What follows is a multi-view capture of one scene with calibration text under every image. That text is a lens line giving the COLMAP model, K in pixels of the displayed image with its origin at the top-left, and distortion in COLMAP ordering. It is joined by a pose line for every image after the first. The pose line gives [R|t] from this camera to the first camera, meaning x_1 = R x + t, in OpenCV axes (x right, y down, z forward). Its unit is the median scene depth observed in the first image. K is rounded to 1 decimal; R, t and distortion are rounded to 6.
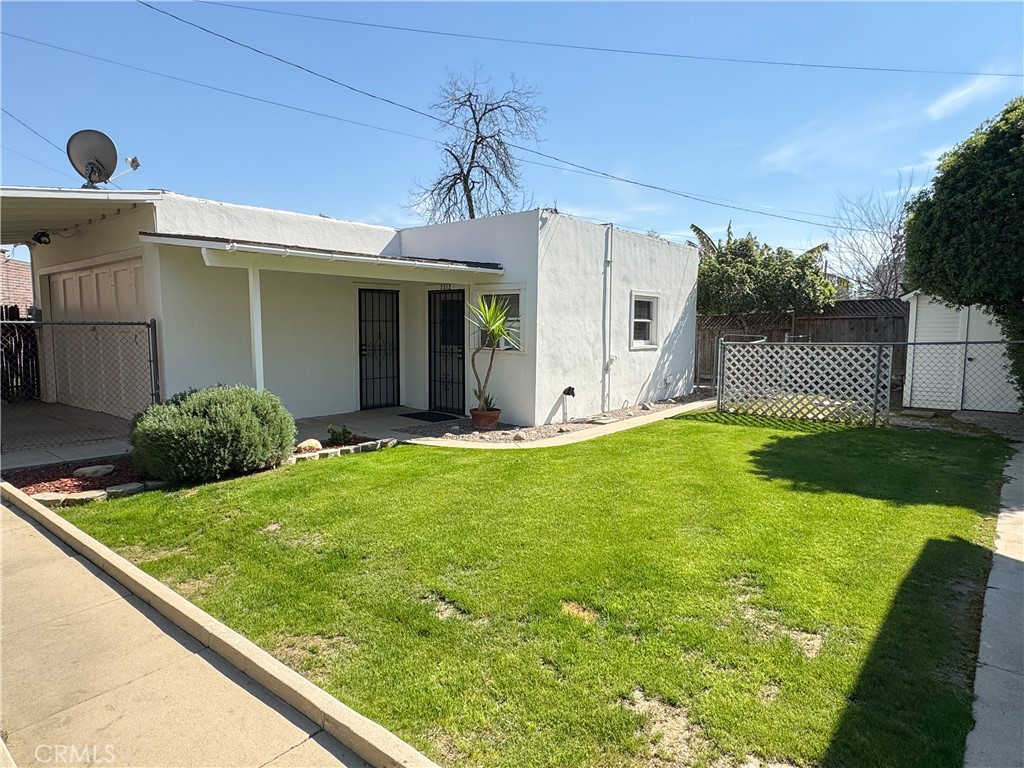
lens RADIAL K [[620.7, 0, 512.0], [0, 620.7, 384.0], [0, 0, 1]] dist [-0.007988, -0.002632]
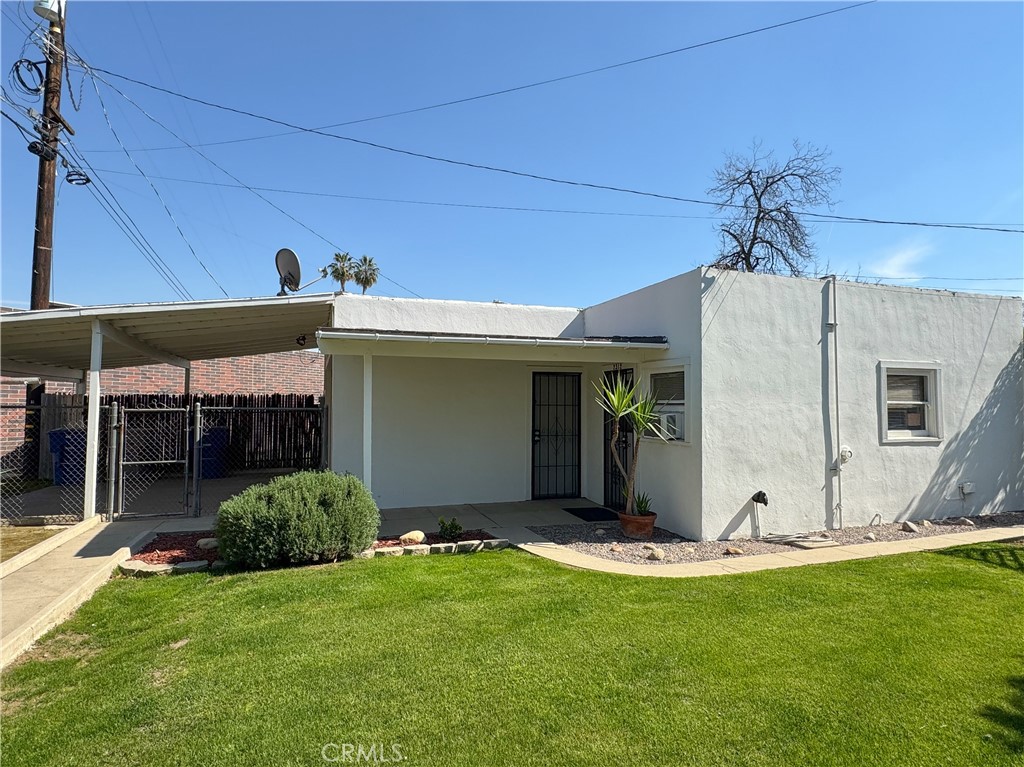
lens RADIAL K [[579.0, 0, 499.5], [0, 579.0, 380.2], [0, 0, 1]] dist [-0.002279, -0.001157]
pose [[0.851296, -0.027874, -0.523945, 0.181821], [-0.047379, 0.990424, -0.129672, -0.021509], [0.522542, 0.135213, 0.841824, 0.213209]]
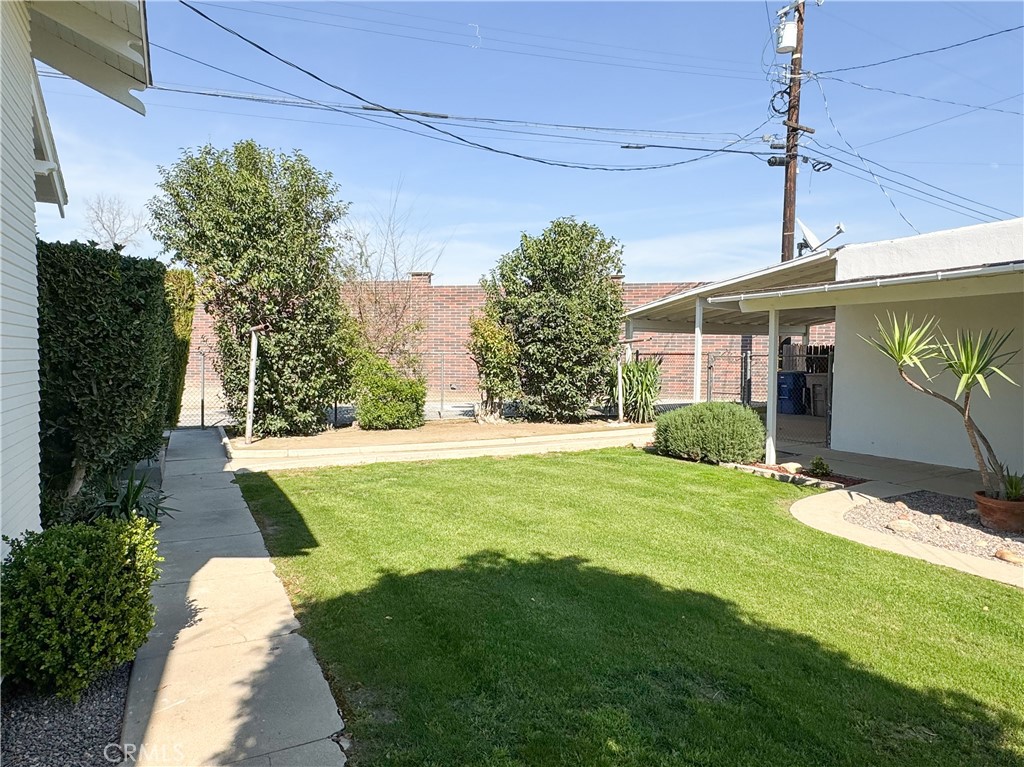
lens RADIAL K [[620.7, 0, 512.0], [0, 620.7, 383.5], [0, 0, 1]] dist [-0.007988, -0.002632]
pose [[-0.387884, 0.040070, -0.920837, 0.624905], [-0.080226, 0.993795, 0.077038, -0.066245], [0.918210, 0.103757, -0.382263, 0.686498]]
